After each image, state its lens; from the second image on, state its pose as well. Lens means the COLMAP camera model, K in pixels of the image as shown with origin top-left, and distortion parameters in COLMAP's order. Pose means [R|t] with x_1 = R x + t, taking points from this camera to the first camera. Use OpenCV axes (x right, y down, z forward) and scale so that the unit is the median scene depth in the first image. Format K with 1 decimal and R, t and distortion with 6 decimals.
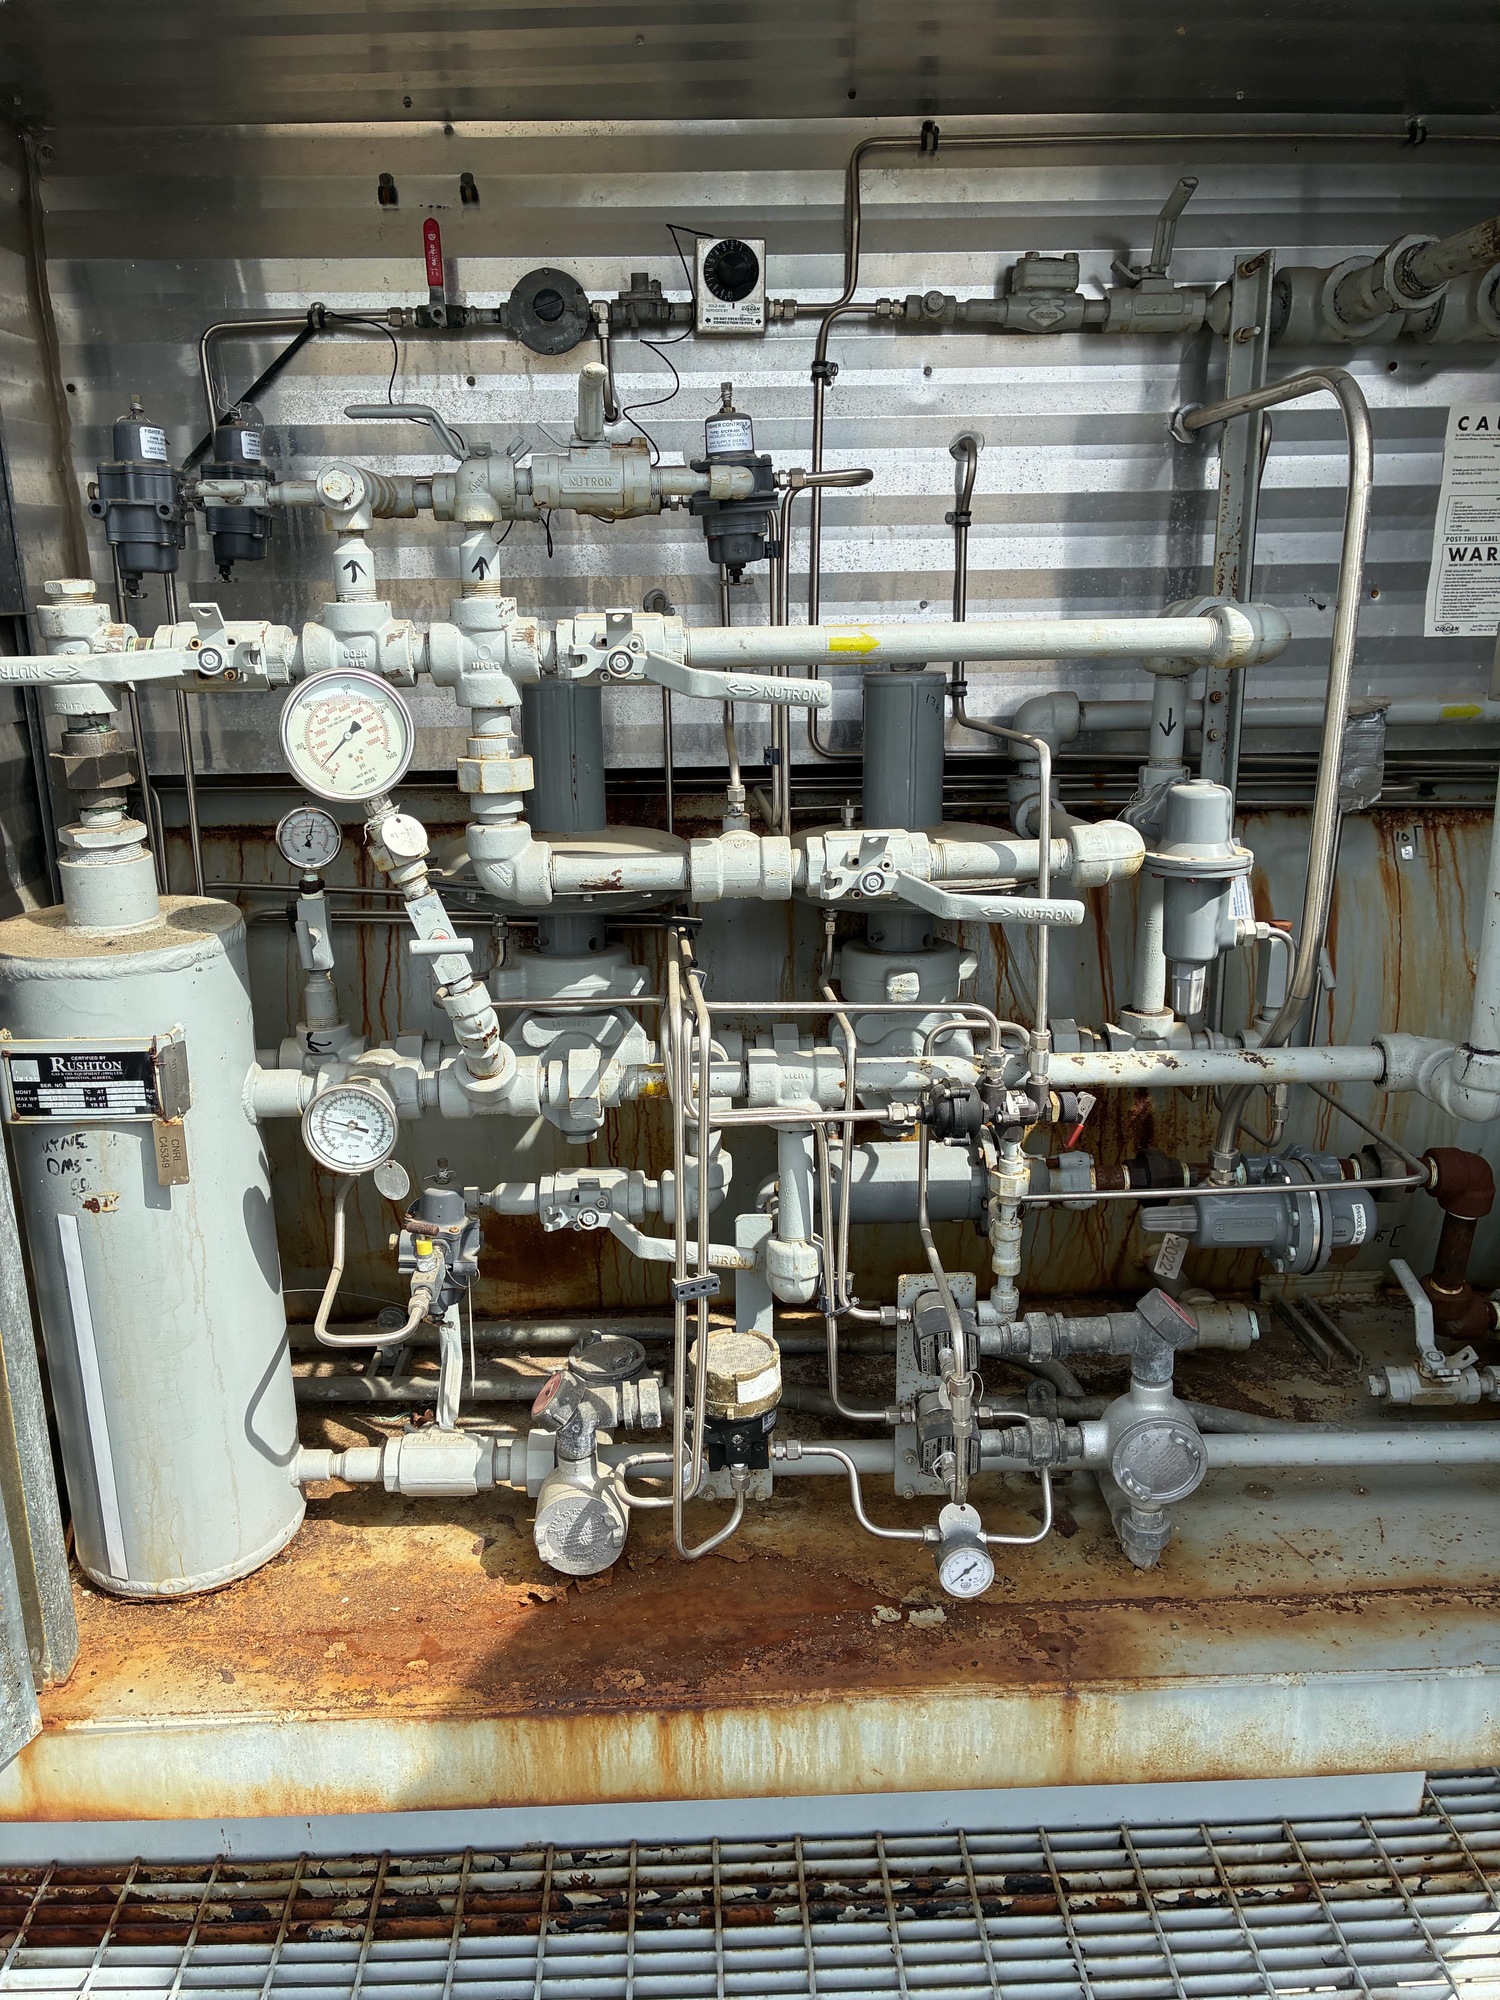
lens RADIAL K [[1513.5, 0, 719.3], [0, 1513.5, 992.3], [0, 0, 1]] dist [0.021170, -0.000875]
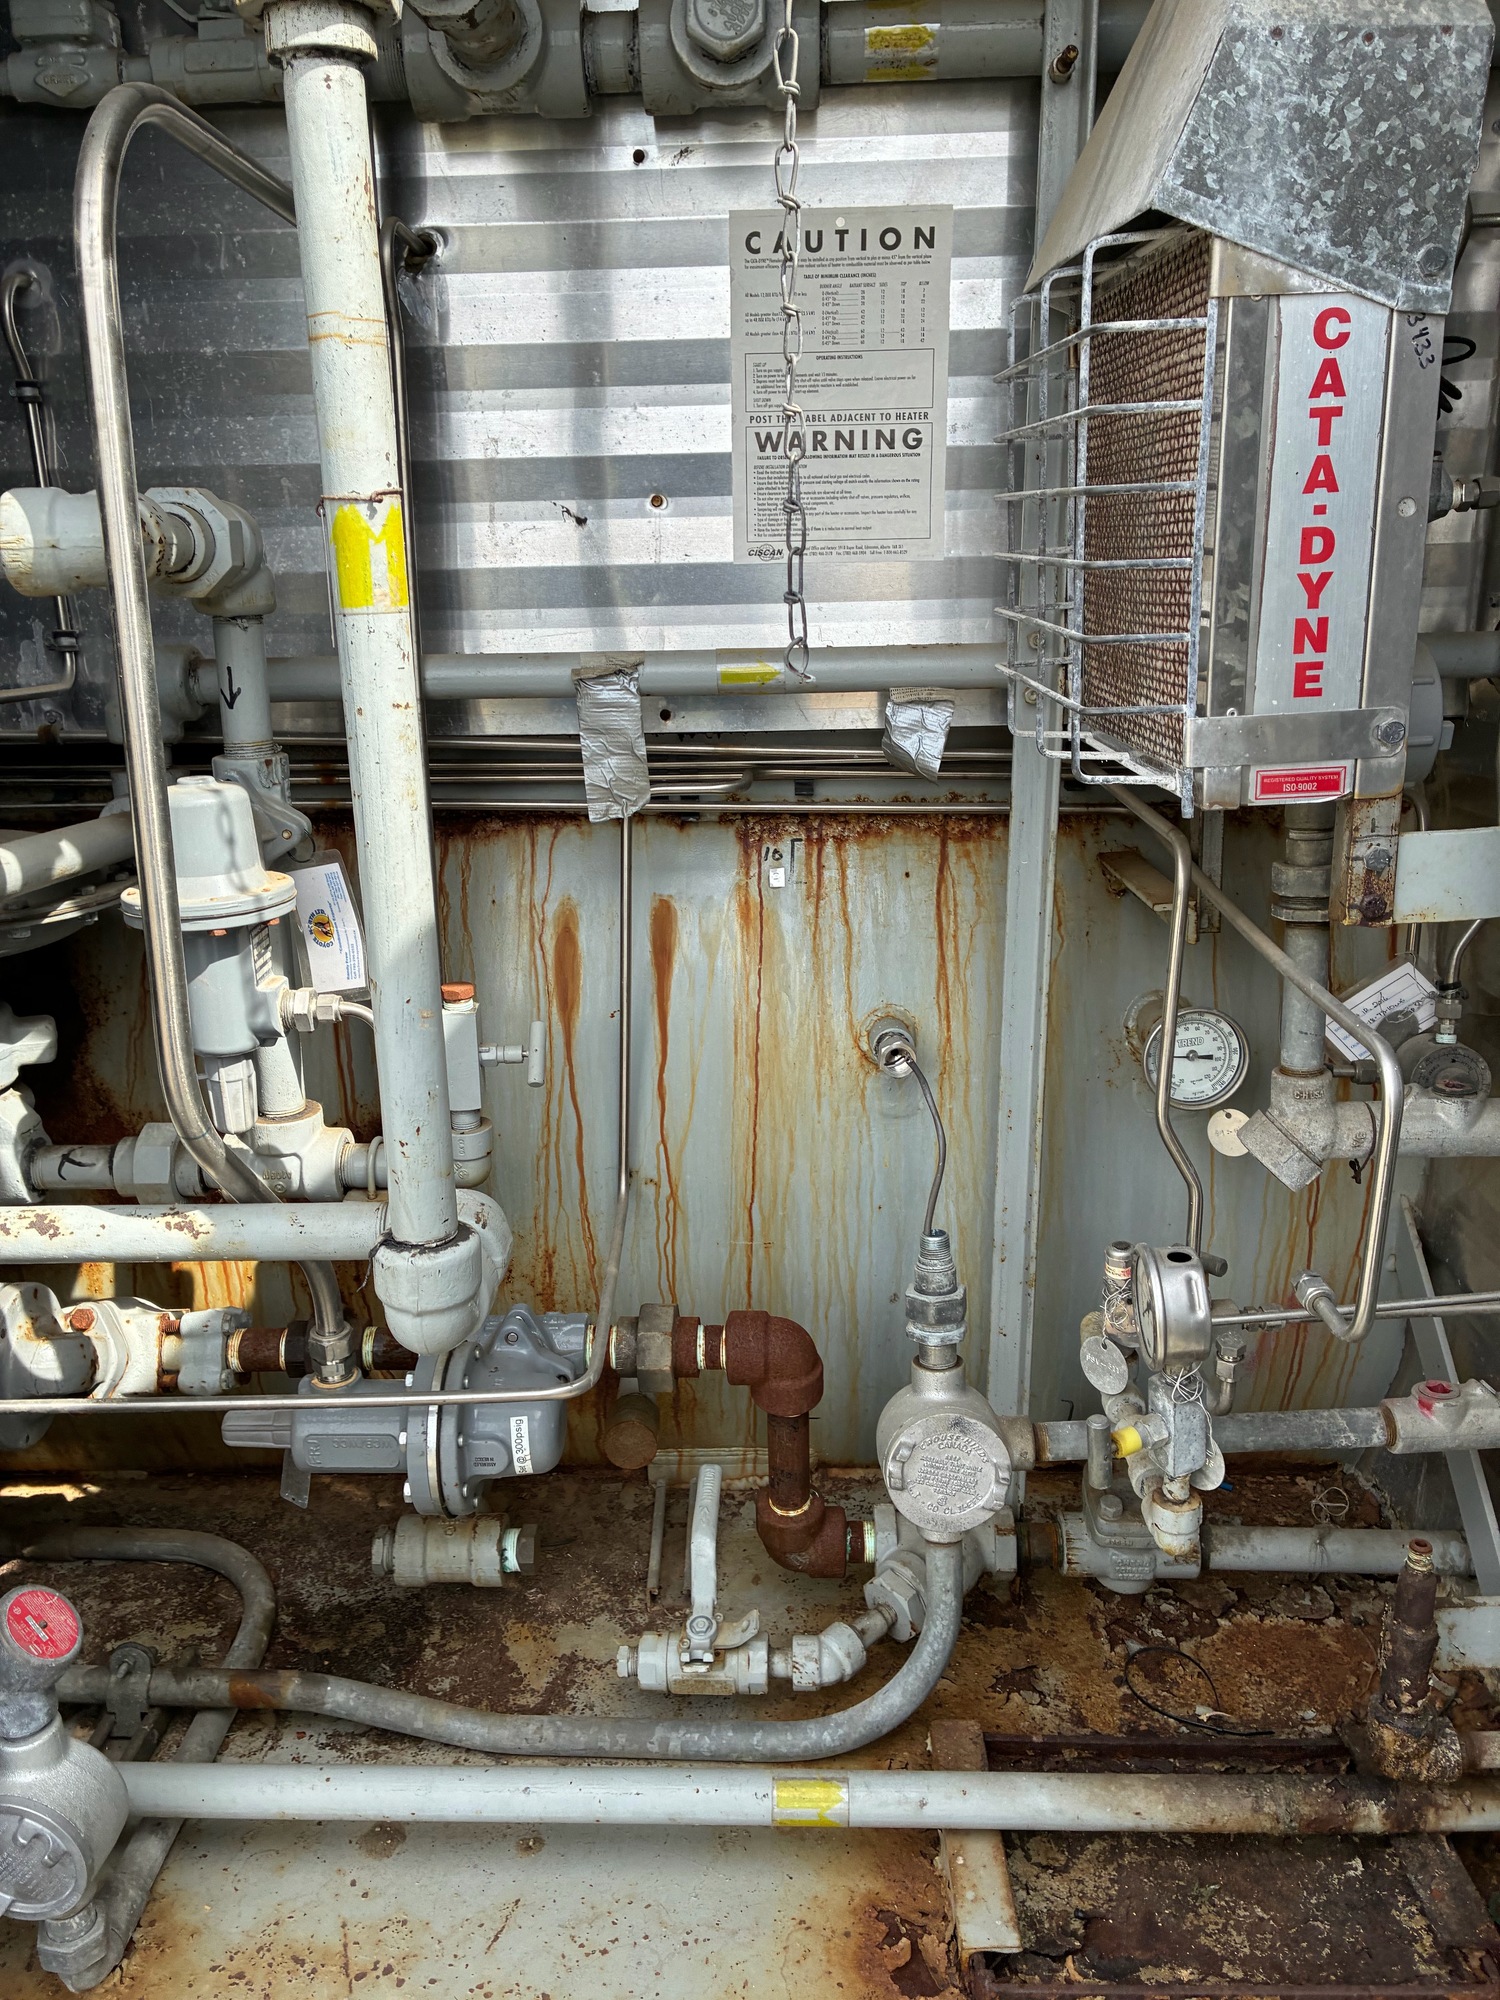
lens RADIAL K [[1507.4, 0, 747.3], [0, 1507.4, 992.4], [0, 0, 1]] dist [0.031742, -0.048927]
pose [[0.998068, 0.010155, -0.061295, 0.559435], [-0.009181, 0.999827, 0.016155, -0.057696], [0.061448, -0.015561, 0.997989, 0.349888]]
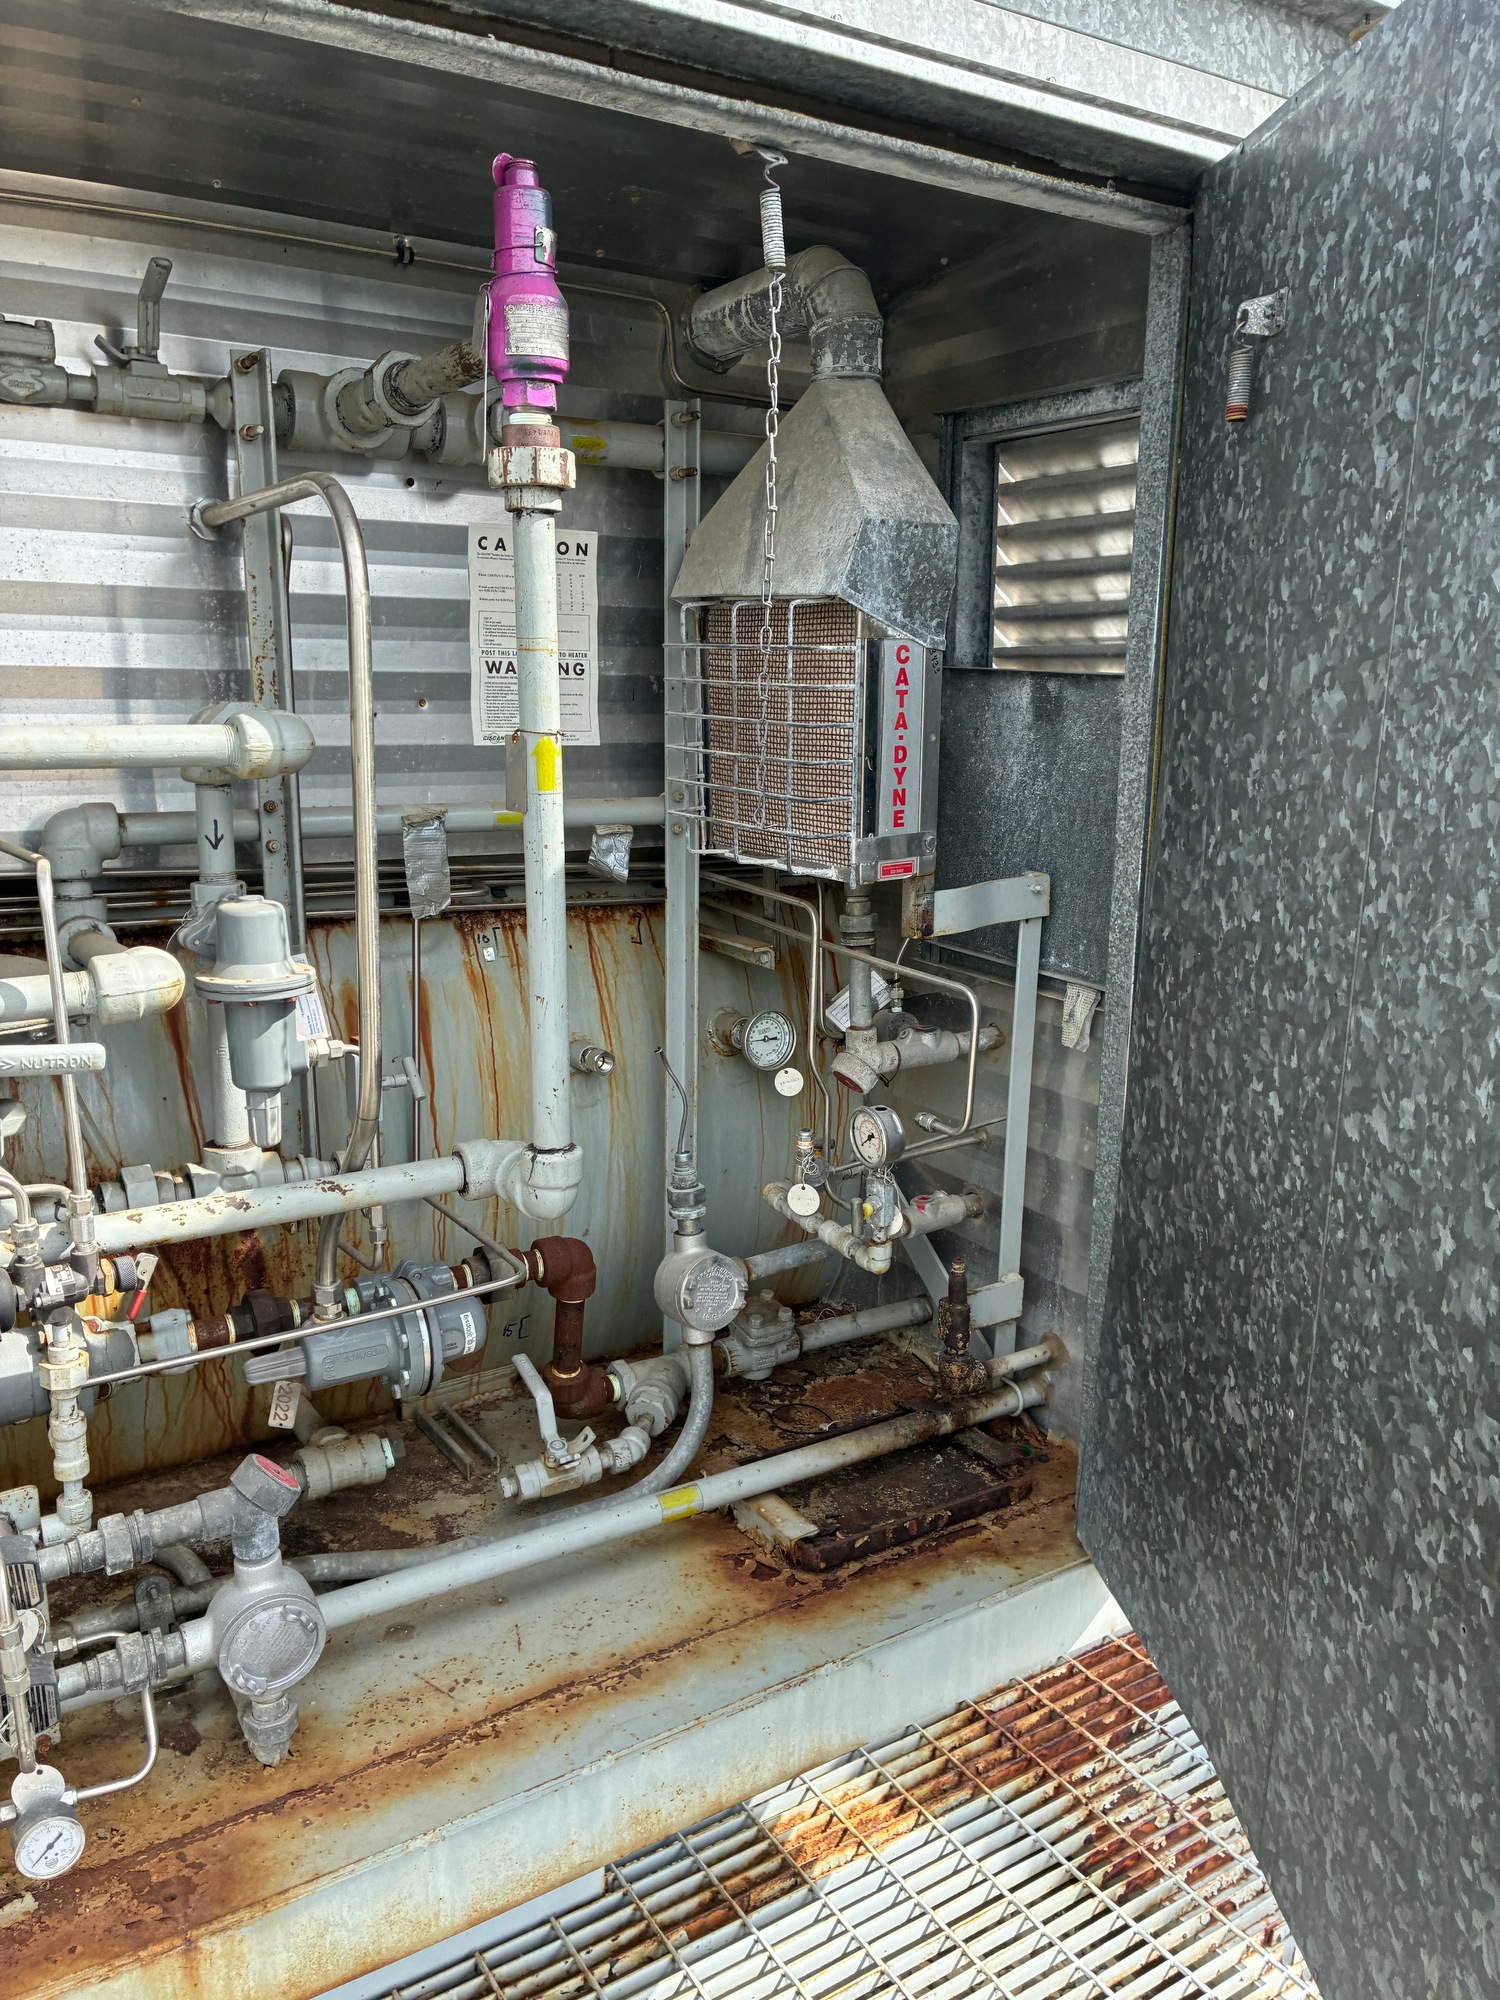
lens RADIAL K [[1513.1, 0, 750.6], [0, 1513.1, 1017.4], [0, 0, 1]] dist [0.041120, -0.046940]
pose [[0.855763, -0.087004, 0.510000, 0.091634], [0.110550, 0.993742, -0.015972, -0.015741], [-0.505419, 0.070049, 0.860026, 0.041871]]
